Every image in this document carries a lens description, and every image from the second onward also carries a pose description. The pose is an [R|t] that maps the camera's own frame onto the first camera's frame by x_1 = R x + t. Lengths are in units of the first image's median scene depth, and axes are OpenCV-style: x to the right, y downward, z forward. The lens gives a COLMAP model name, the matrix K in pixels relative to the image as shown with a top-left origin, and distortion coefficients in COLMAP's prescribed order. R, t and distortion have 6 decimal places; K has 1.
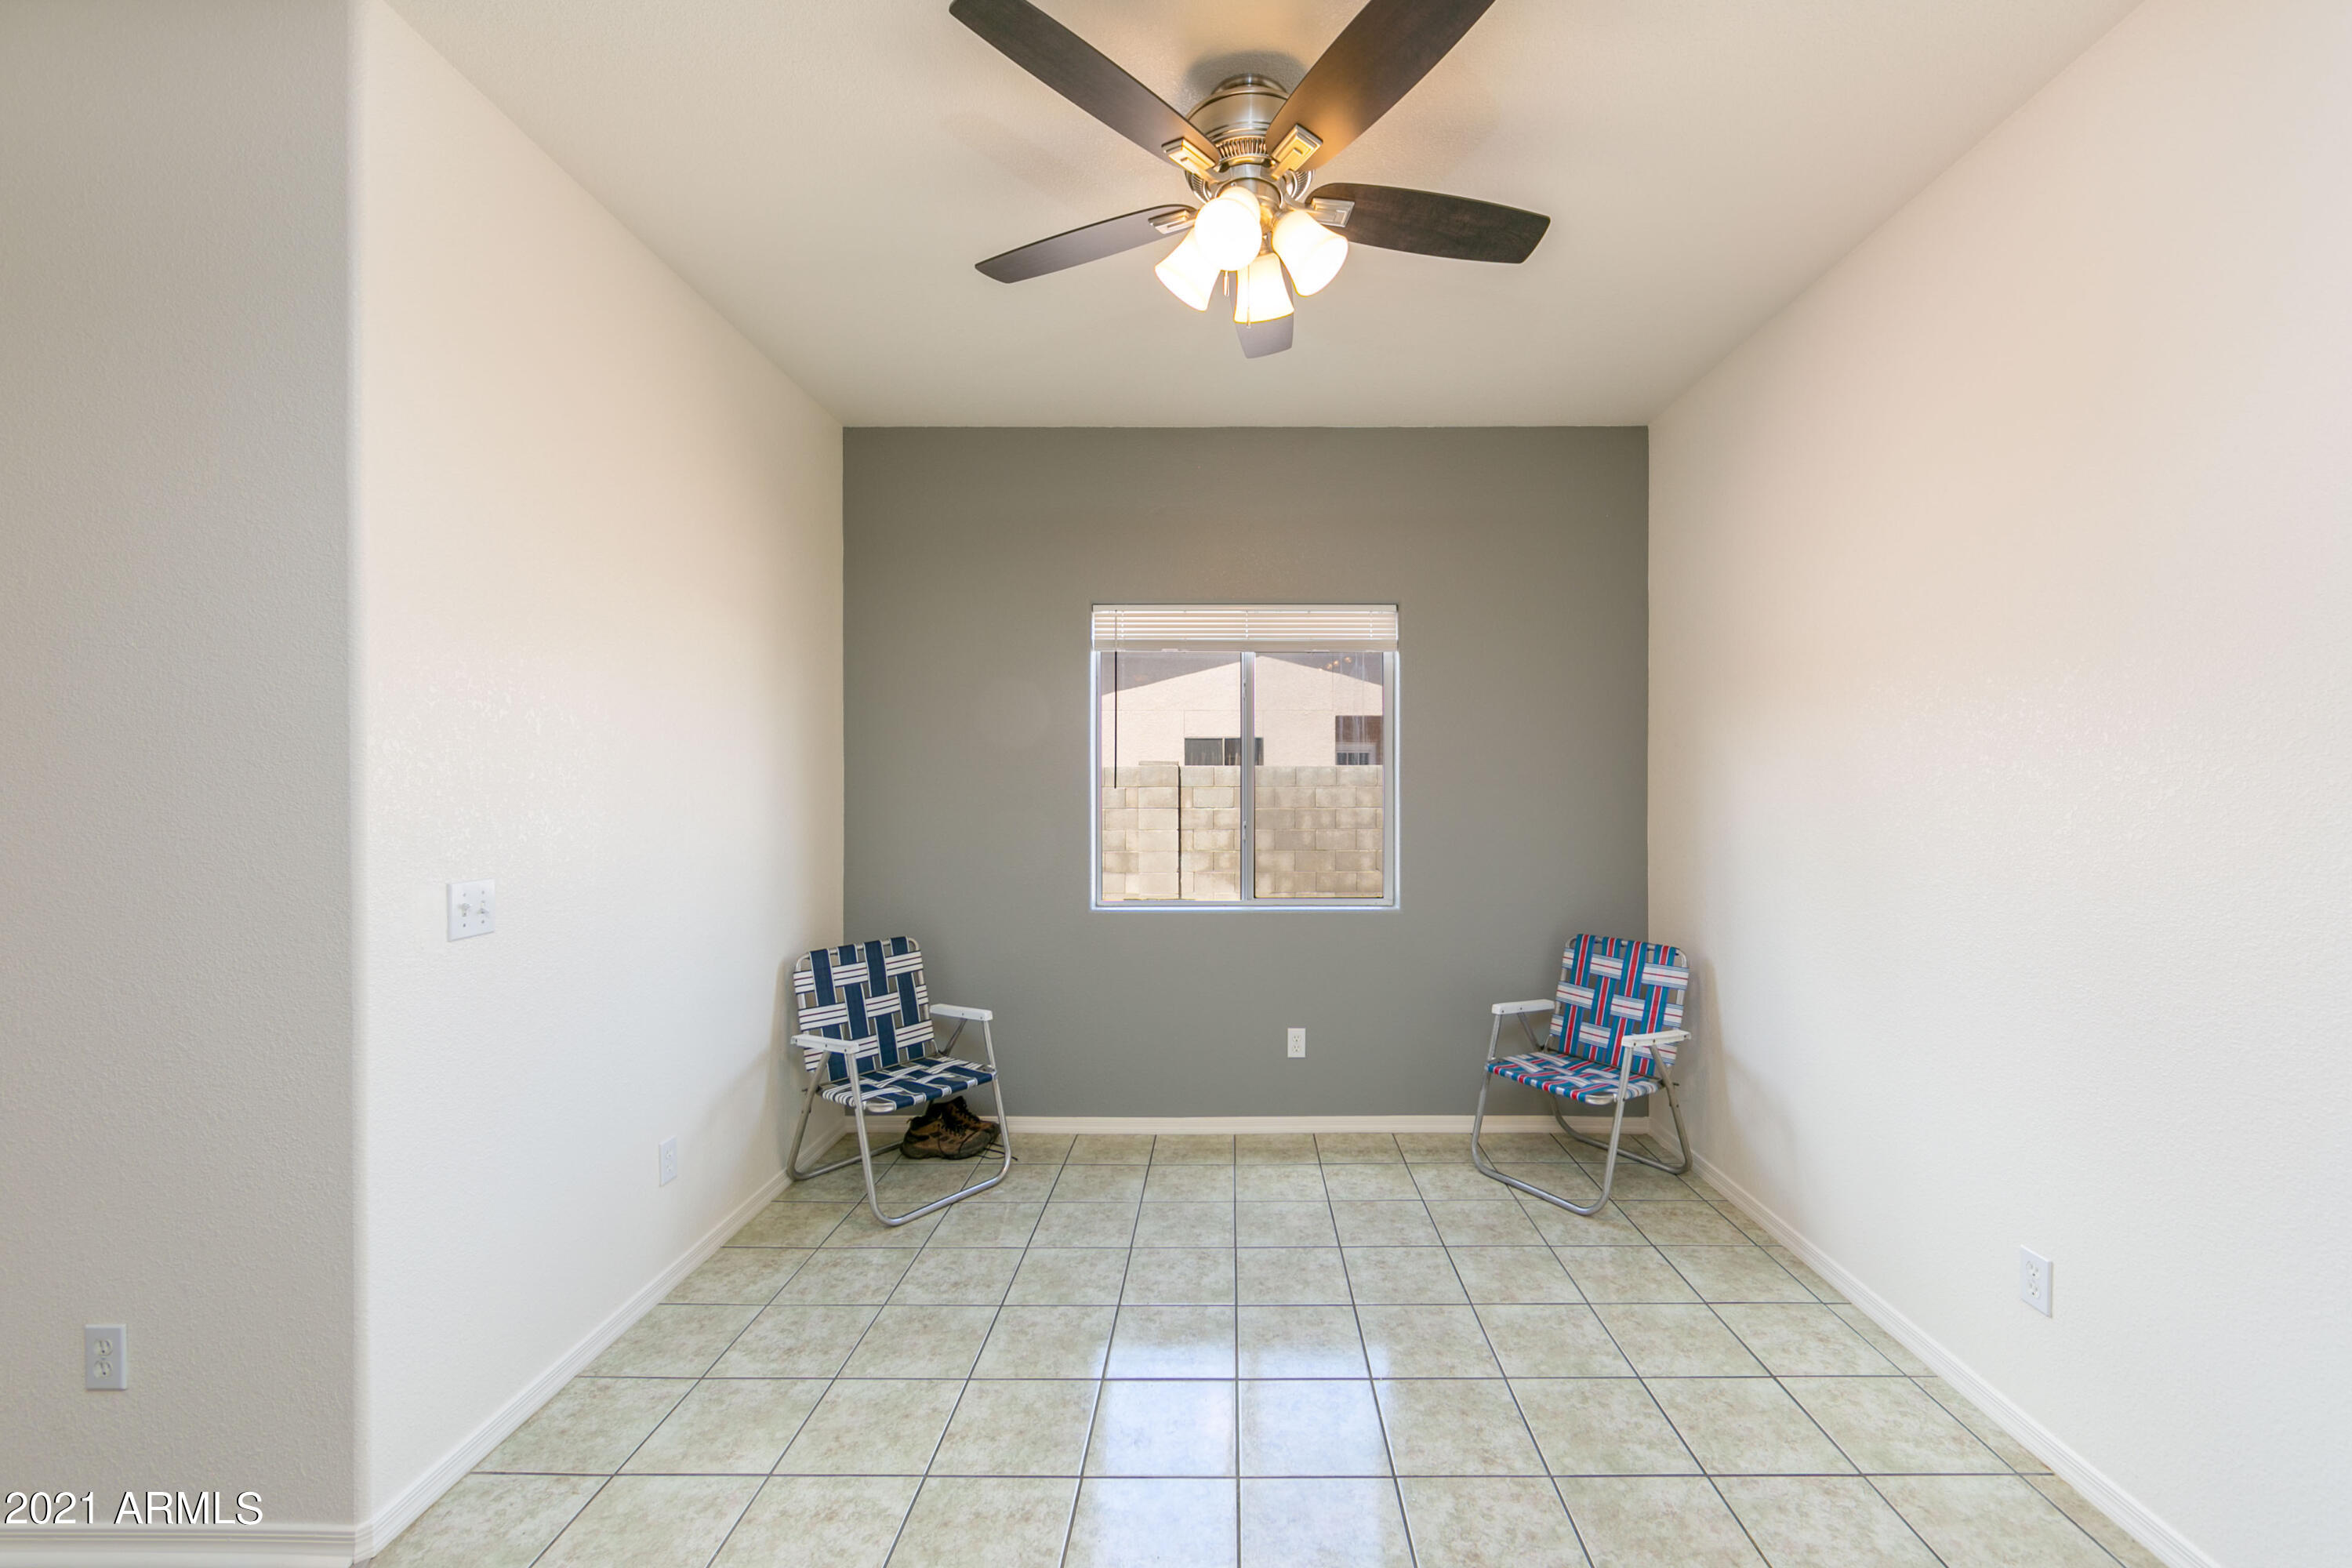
lens RADIAL K [[925.2, 0, 1172.8], [0, 925.2, 777.7], [0, 0, 1]] dist [-0.001682, -0.000032]
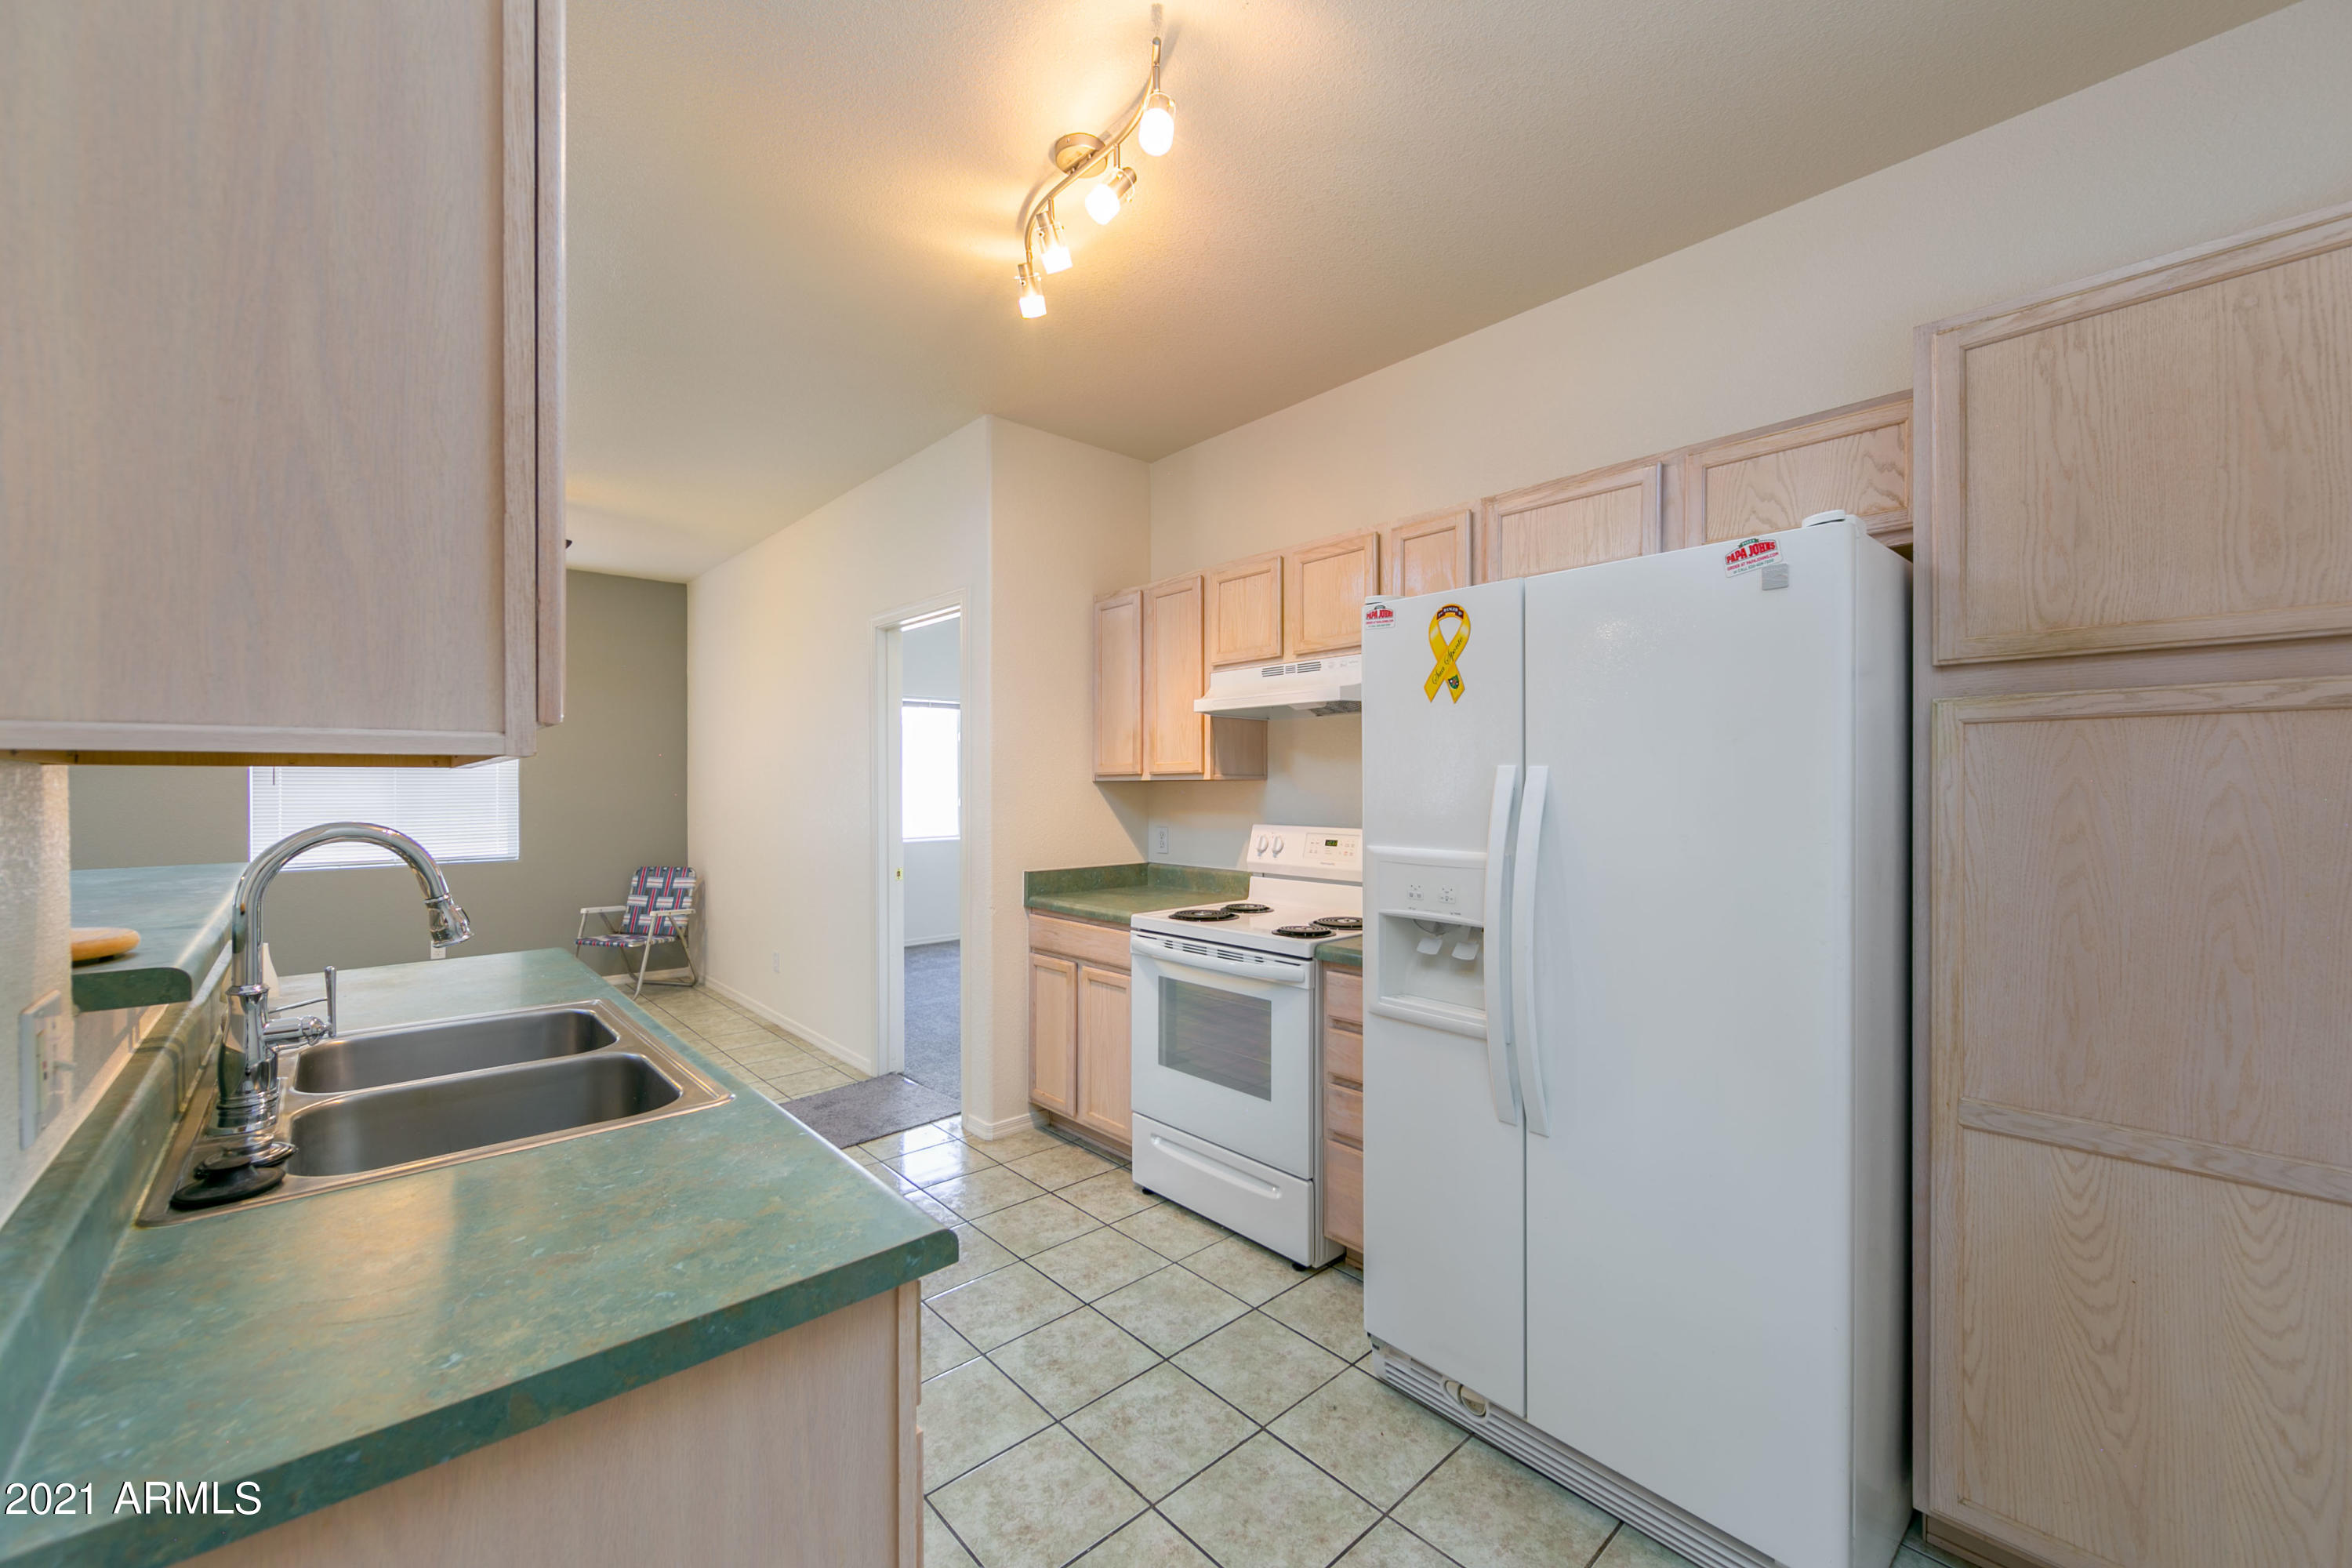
lens RADIAL K [[925.2, 0, 1181.0], [0, 925.2, 784.7], [0, 0, 1]] dist [-0.001682, -0.000032]
pose [[0.752551, -0.023711, 0.658107, 0.052931], [0.019795, 0.999714, 0.013383, 0.007225], [-0.658237, 0.002956, 0.752805, -1.061718]]
